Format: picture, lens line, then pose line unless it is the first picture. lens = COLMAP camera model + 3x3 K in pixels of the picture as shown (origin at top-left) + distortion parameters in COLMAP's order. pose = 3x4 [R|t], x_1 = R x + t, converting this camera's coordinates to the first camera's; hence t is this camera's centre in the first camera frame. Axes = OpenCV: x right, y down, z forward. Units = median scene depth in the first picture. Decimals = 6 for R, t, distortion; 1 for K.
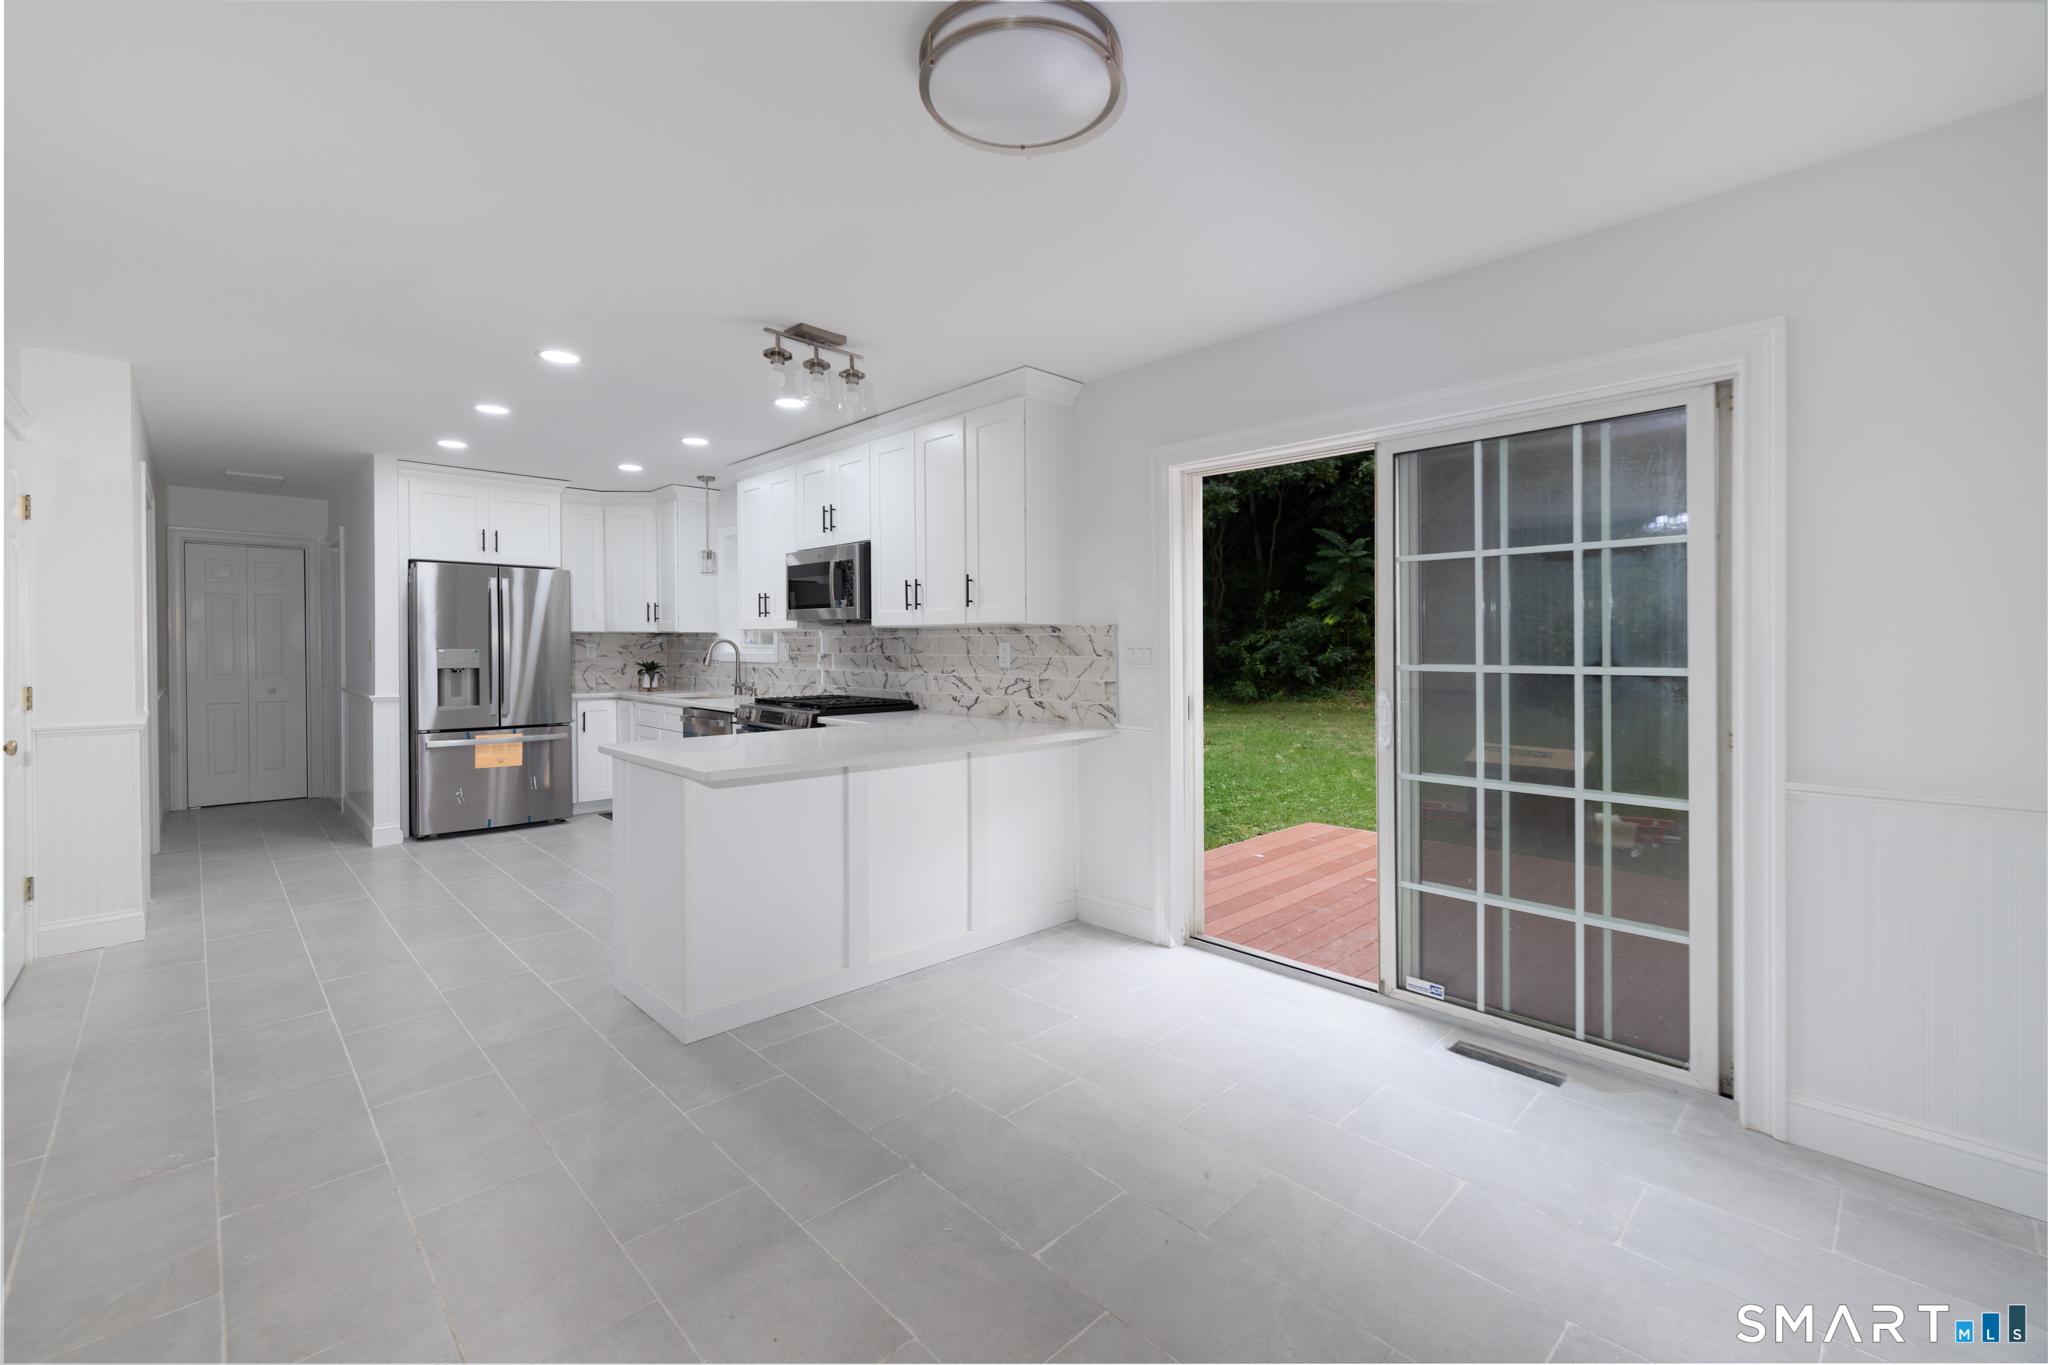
lens RADIAL K [[885.9, 0, 997.3], [0, 885.9, 650.0], [0, 0, 1]] dist [0.002770, -0.000238]
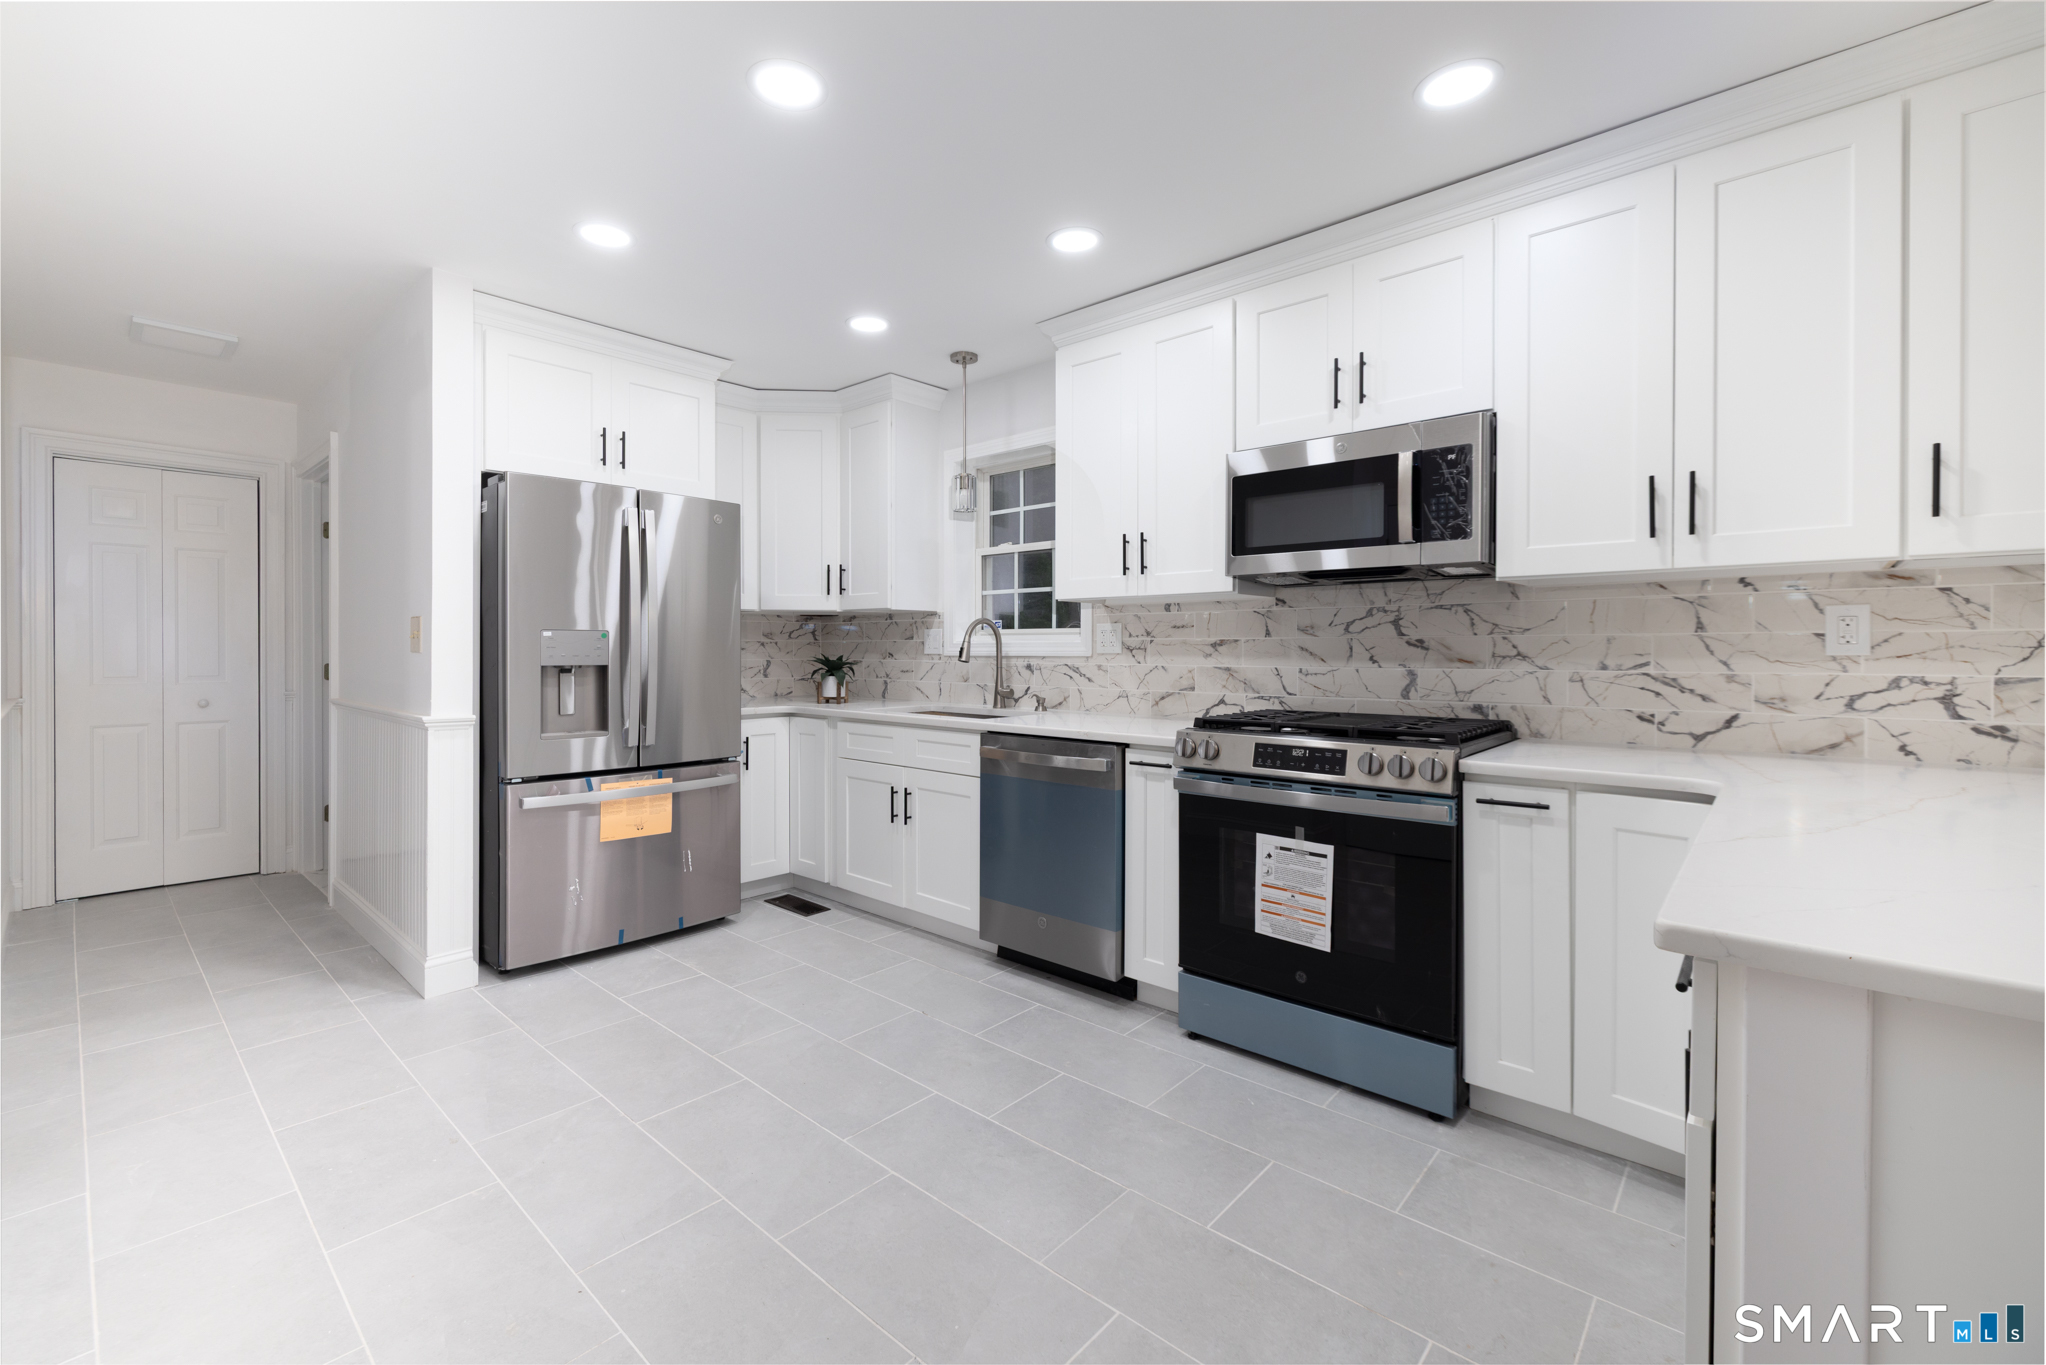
lens RADIAL K [[885.0, 0, 996.3], [0, 885.0, 650.1], [0, 0, 1]] dist [0.002770, -0.000238]
pose [[0.997212, -0.000939, 0.074614, -0.443796], [0.001321, 0.999986, -0.005069, 0.016309], [-0.074609, 0.005153, 0.997200, 0.485252]]
